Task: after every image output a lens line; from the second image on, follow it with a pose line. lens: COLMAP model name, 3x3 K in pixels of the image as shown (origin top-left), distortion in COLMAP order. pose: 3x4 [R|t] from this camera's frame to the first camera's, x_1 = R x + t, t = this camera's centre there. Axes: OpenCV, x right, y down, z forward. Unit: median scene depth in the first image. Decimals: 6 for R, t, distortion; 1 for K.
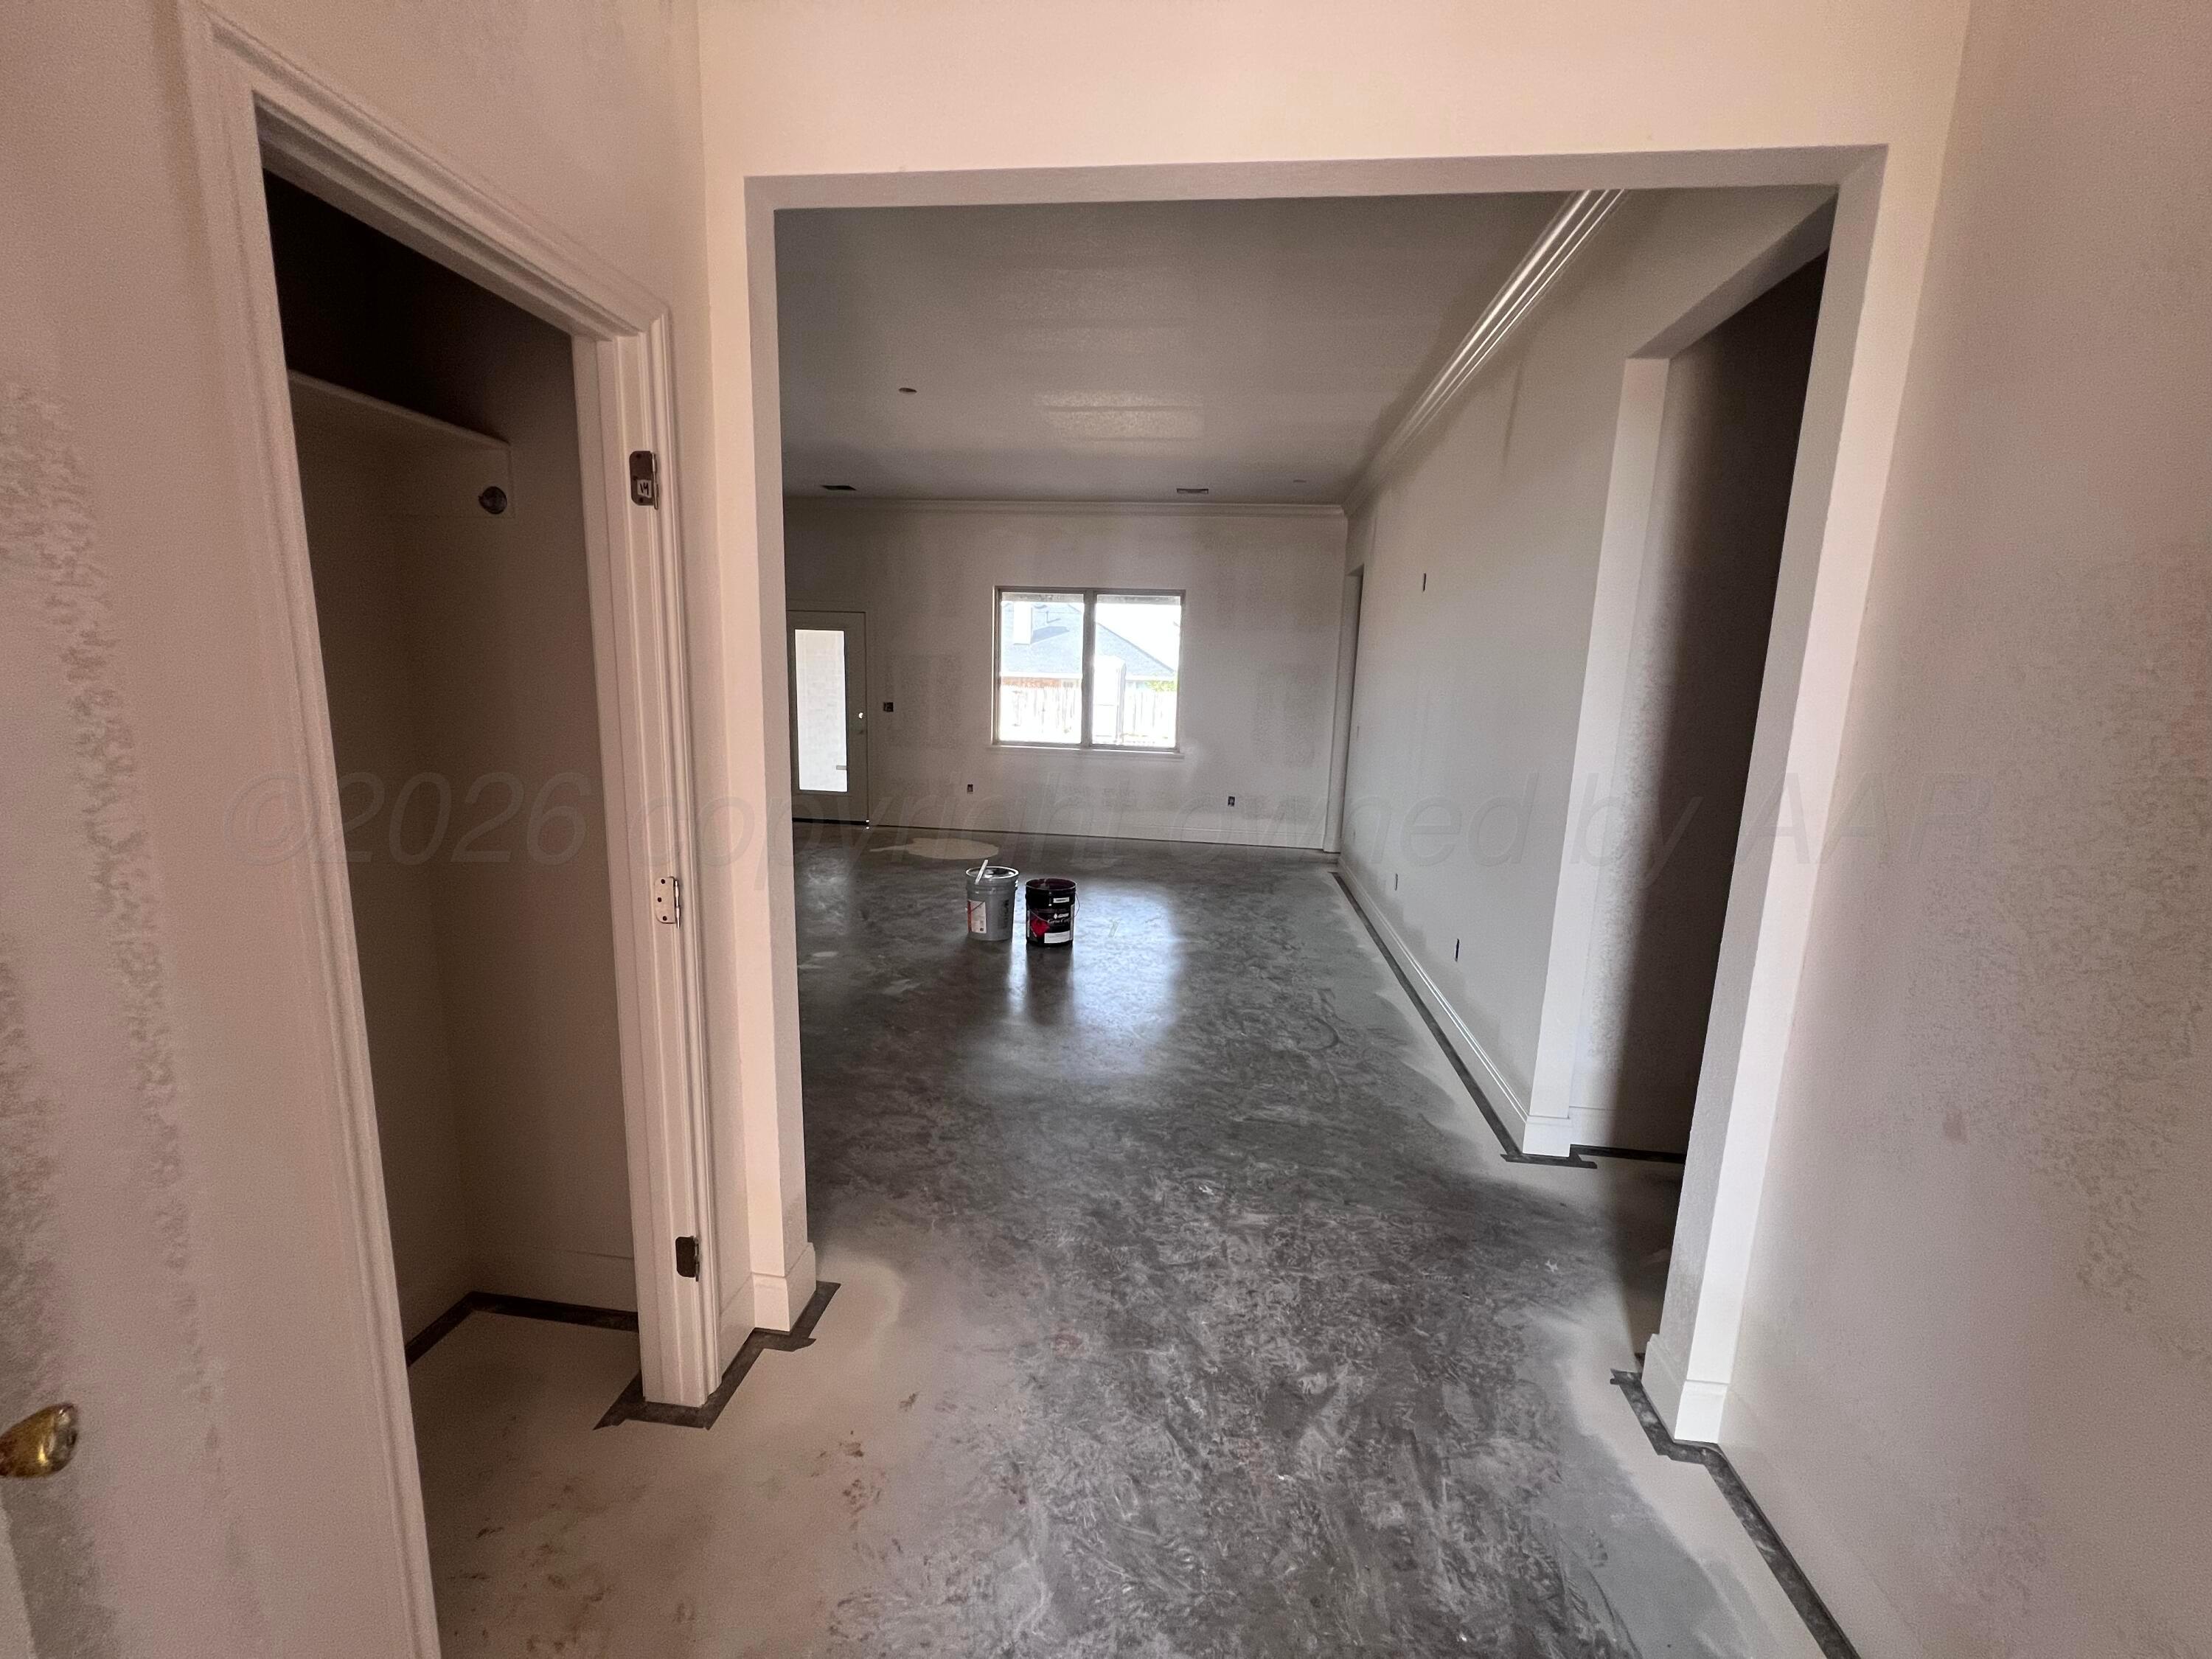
lens RADIAL K [[883.0, 0, 1104.9], [0, 883.0, 831.2], [0, 0, 1]] dist [-0.001926, 0.000264]
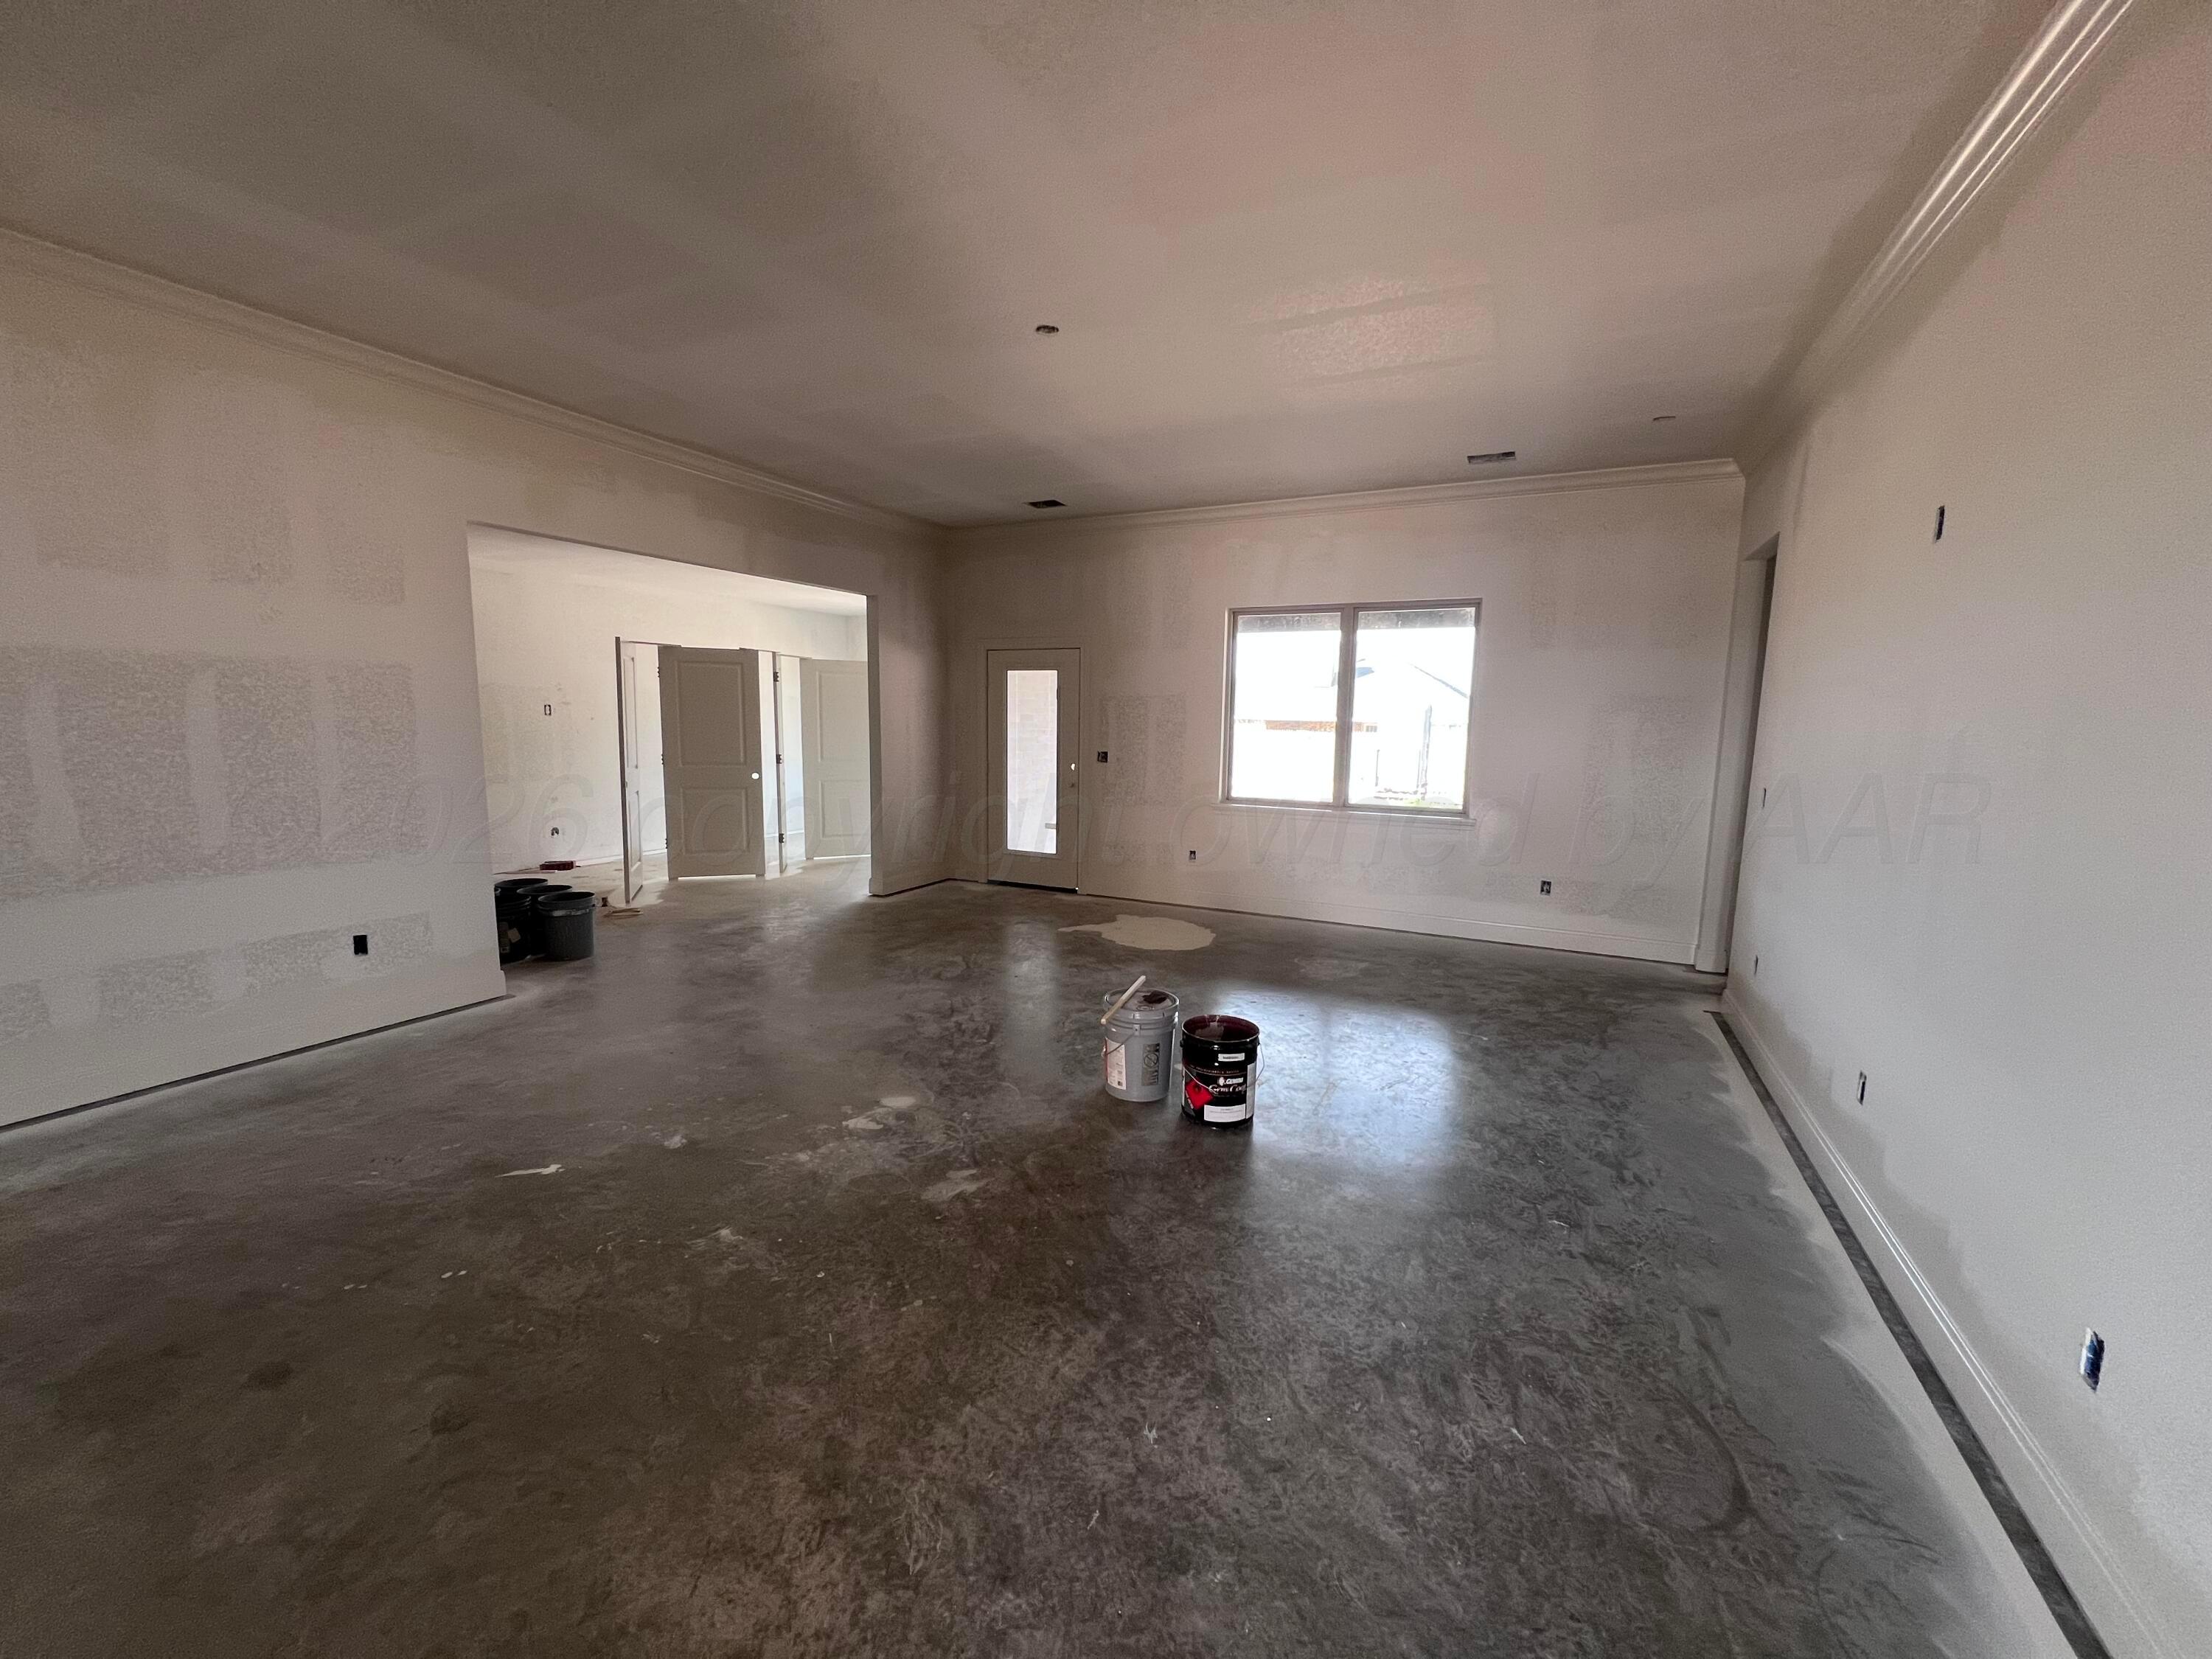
lens RADIAL K [[883.0, 0, 1104.9], [0, 883.0, 831.2], [0, 0, 1]] dist [-0.001926, 0.000264]
pose [[0.942097, 0.026916, -0.334259, 0.064333], [-0.043792, 0.998113, -0.043054, -0.047478], [0.332470, 0.055198, 0.941497, 0.296280]]
